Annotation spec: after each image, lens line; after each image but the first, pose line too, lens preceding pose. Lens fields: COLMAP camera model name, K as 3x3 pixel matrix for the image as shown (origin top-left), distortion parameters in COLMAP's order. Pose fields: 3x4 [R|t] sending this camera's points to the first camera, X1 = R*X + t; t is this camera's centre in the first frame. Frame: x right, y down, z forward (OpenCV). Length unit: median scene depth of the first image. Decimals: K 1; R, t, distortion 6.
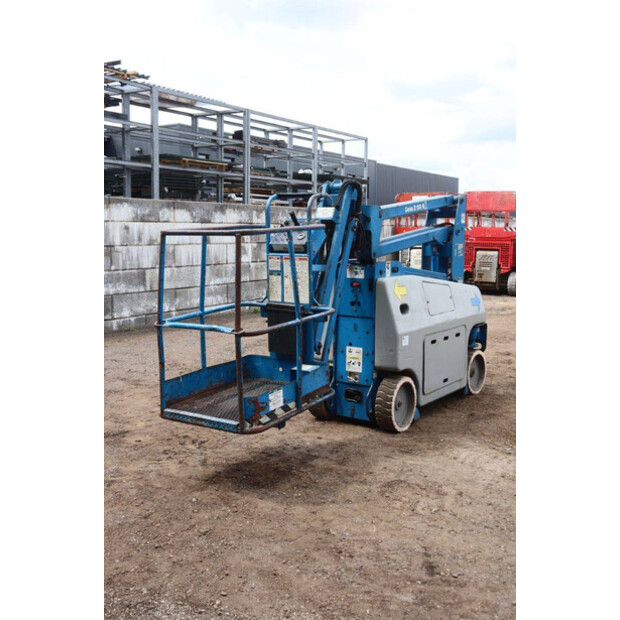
lens RADIAL K [[691.1, 0, 310.0], [0, 691.1, 310.0], [0, 0, 1]] dist [-0.022142, -0.007001]
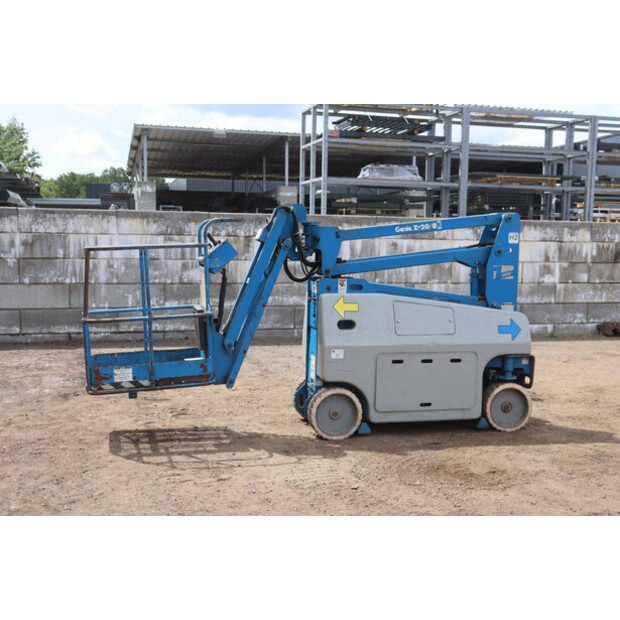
lens RADIAL K [[723.2, 0, 310.0], [0, 723.2, 310.0], [0, 0, 1]] dist [-0.030438, 0.189036]
pose [[0.742210, 0.070151, -0.666485, 0.808257], [-0.088300, 0.996073, 0.006509, -0.024767], [0.664325, 0.054020, 0.745490, 0.141922]]
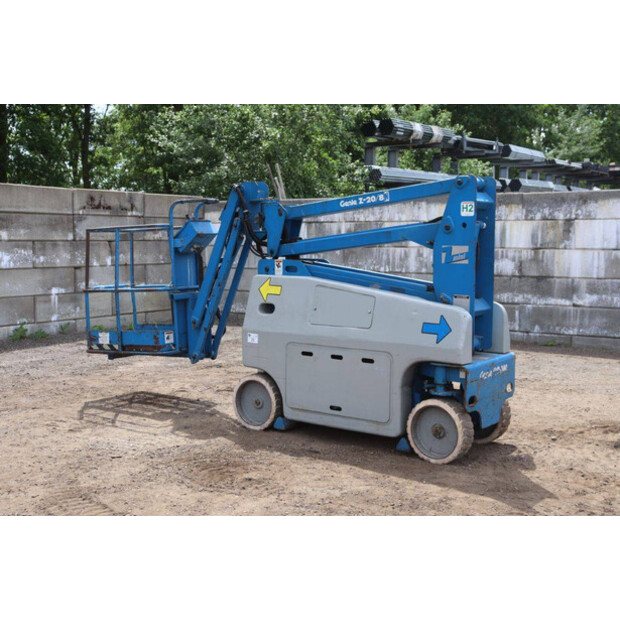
lens RADIAL K [[835.7, 0, 310.0], [0, 835.7, 310.0], [0, 0, 1]] dist [0.054378, 0.053699]
pose [[-0.027442, 0.088256, -0.995720, 1.287111], [-0.113638, 0.989362, 0.090825, -0.110778], [0.993143, 0.115644, -0.017121, 1.059531]]
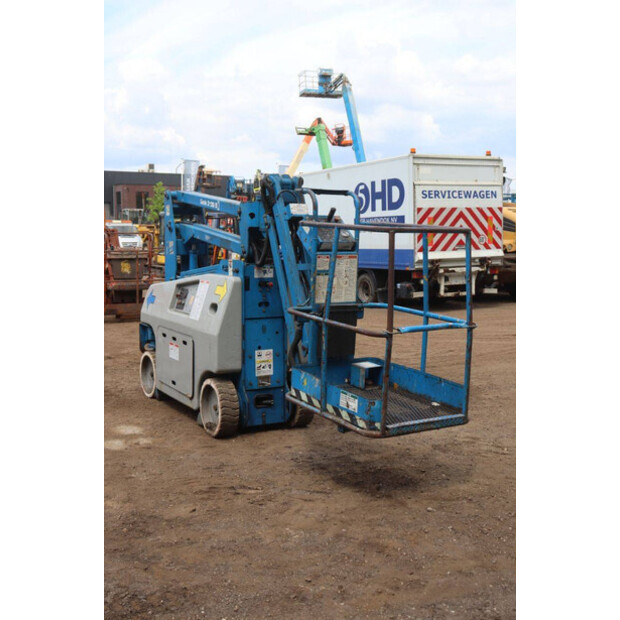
lens RADIAL K [[743.1, 0, 310.0], [0, 743.1, 310.0], [0, 0, 1]] dist [-0.029074, -0.005906]
pose [[0.452194, -0.096620, 0.886671, -0.805893], [0.099050, 0.993406, 0.057736, -0.053512], [-0.886402, 0.061717, 0.458783, 0.466832]]
